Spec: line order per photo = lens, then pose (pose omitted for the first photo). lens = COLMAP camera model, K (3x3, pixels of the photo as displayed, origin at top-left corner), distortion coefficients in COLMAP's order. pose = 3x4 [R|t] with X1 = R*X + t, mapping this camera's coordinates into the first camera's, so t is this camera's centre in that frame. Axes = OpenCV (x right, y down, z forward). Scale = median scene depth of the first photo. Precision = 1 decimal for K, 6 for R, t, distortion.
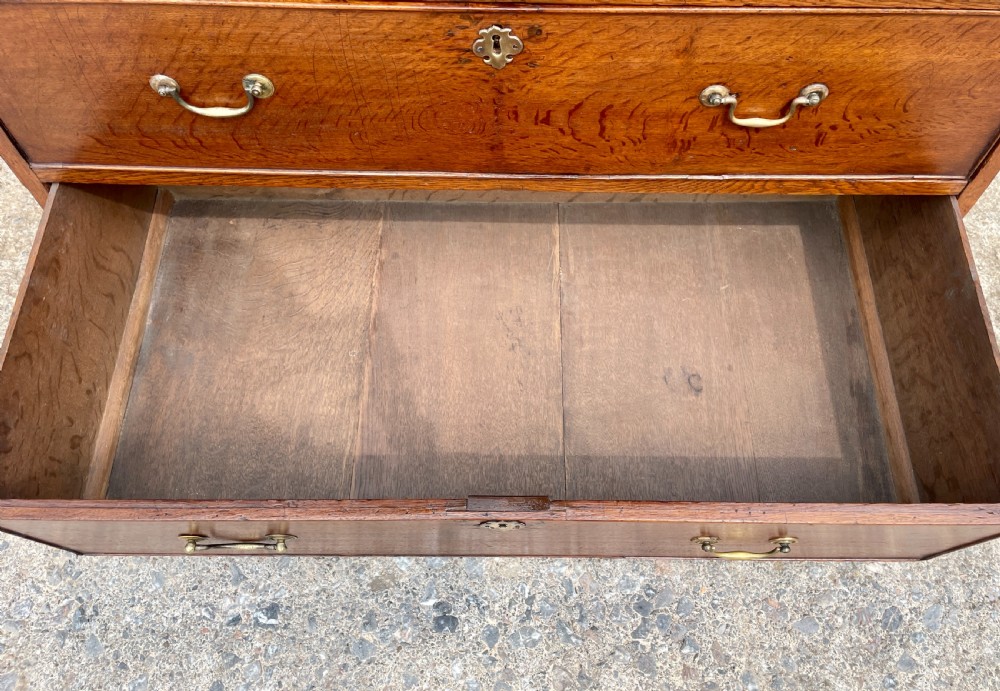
lens RADIAL K [[775.6, 0, 514.1], [0, 775.6, 292.6], [0, 0, 1]] dist [0.045967, -0.023118]
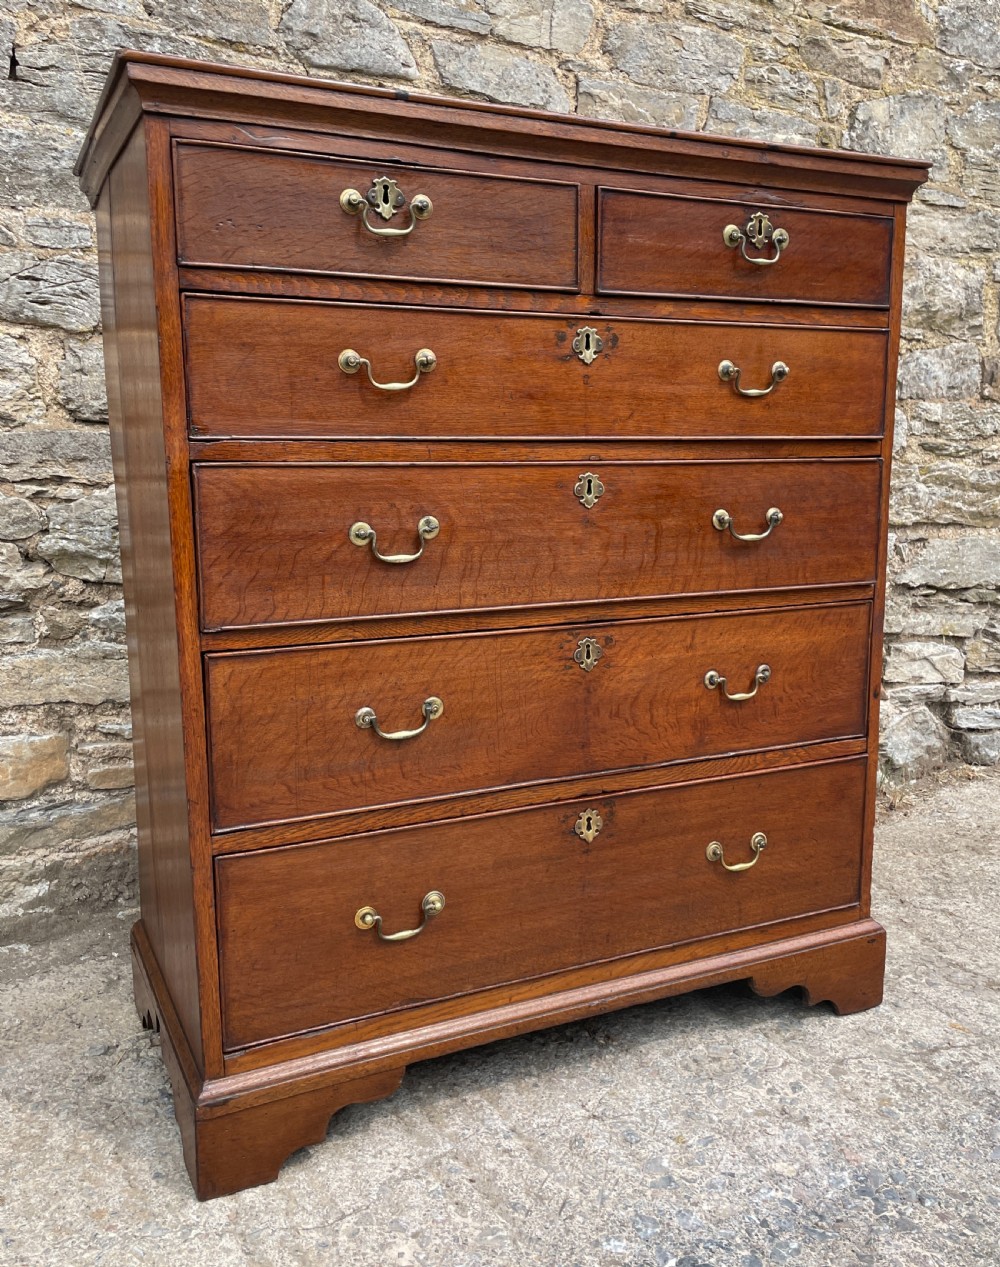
lens RADIAL K [[1109.7, 0, 508.0], [0, 1109.7, 627.3], [0, 0, 1]] dist [0.068346, -0.060485]
pose [[0.894492, -0.078433, 0.440149, -0.769733], [0.379420, 0.653915, -0.654550, 0.698925], [-0.236482, 0.752492, 0.614681, -0.229509]]
